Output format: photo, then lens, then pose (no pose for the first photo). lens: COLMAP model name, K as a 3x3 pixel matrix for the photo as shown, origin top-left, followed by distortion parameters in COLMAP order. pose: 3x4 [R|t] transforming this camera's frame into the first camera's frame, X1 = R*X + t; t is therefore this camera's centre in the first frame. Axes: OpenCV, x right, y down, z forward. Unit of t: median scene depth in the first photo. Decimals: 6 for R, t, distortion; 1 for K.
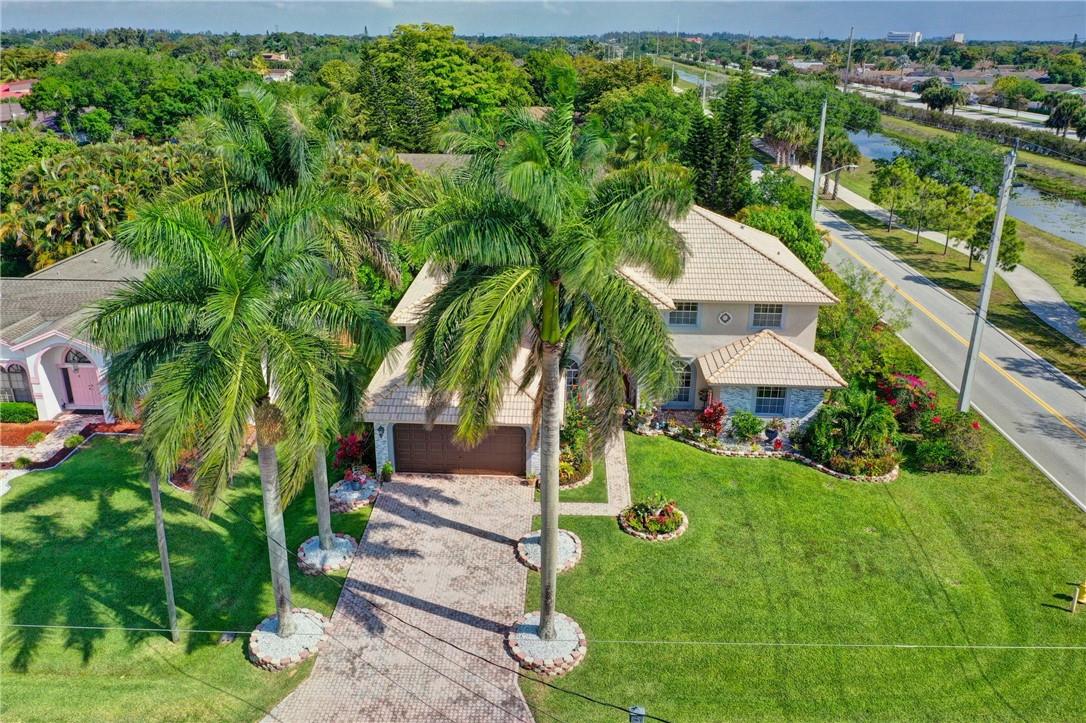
lens RADIAL K [[855.0, 0, 543.0], [0, 855.0, 361.5], [0, 0, 1]] dist [-0.002377, -0.000229]
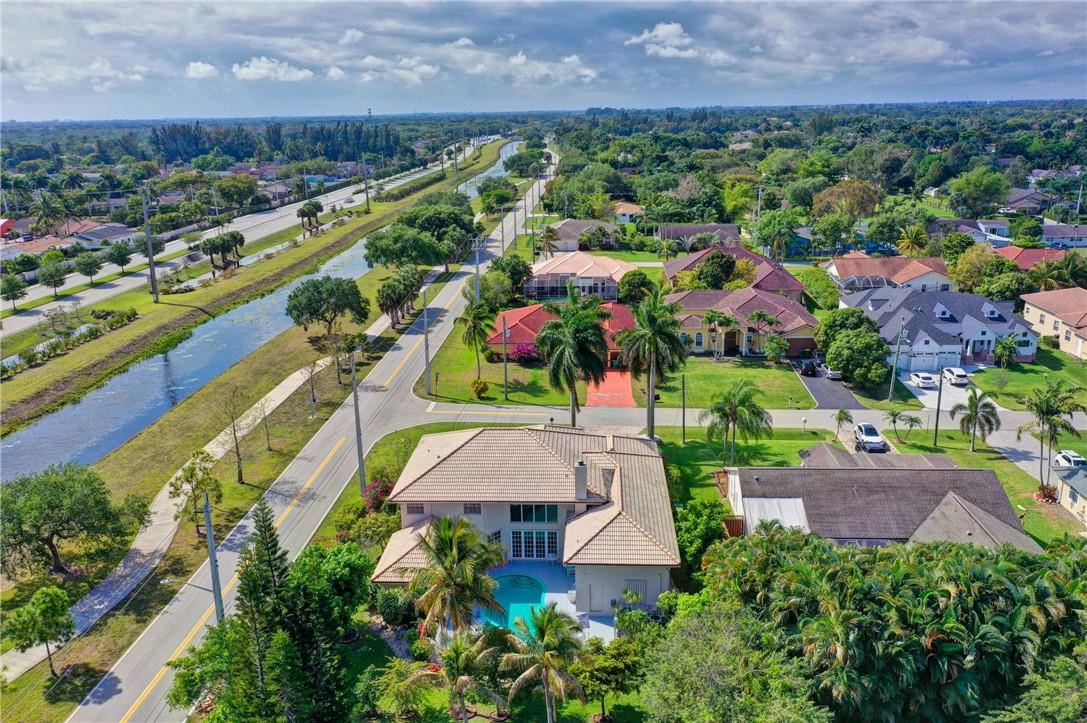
lens RADIAL K [[861.7, 0, 542.1], [0, 861.7, 347.0], [0, 0, 1]] dist [0.002754, -0.001974]
pose [[-0.999549, 0.002813, 0.029908, 0.017245], [0.019916, 0.807405, 0.589662, -1.502357], [-0.022489, 0.589991, -0.807096, 2.666762]]
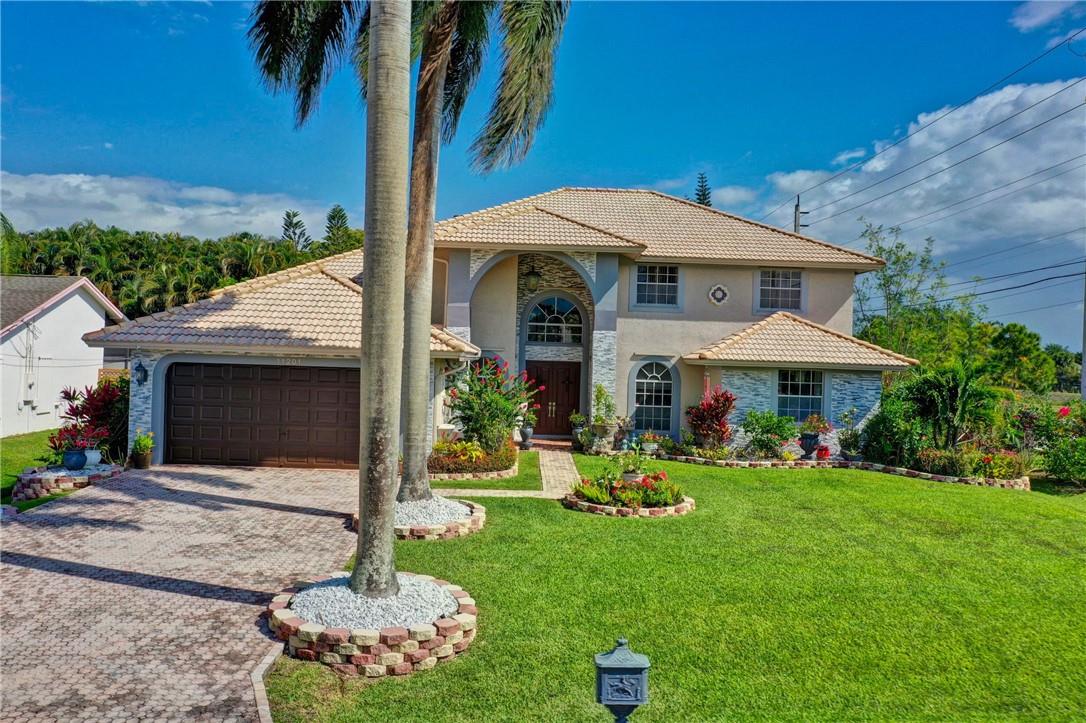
lens RADIAL K [[855.0, 0, 543.0], [0, 855.0, 361.5], [0, 0, 1]] dist [-0.002377, -0.000229]
pose [[0.998155, 0.020262, 0.057238, 0.041348], [0.001239, 0.935686, -0.352831, 0.265648], [-0.060706, 0.352251, 0.933935, 0.444195]]
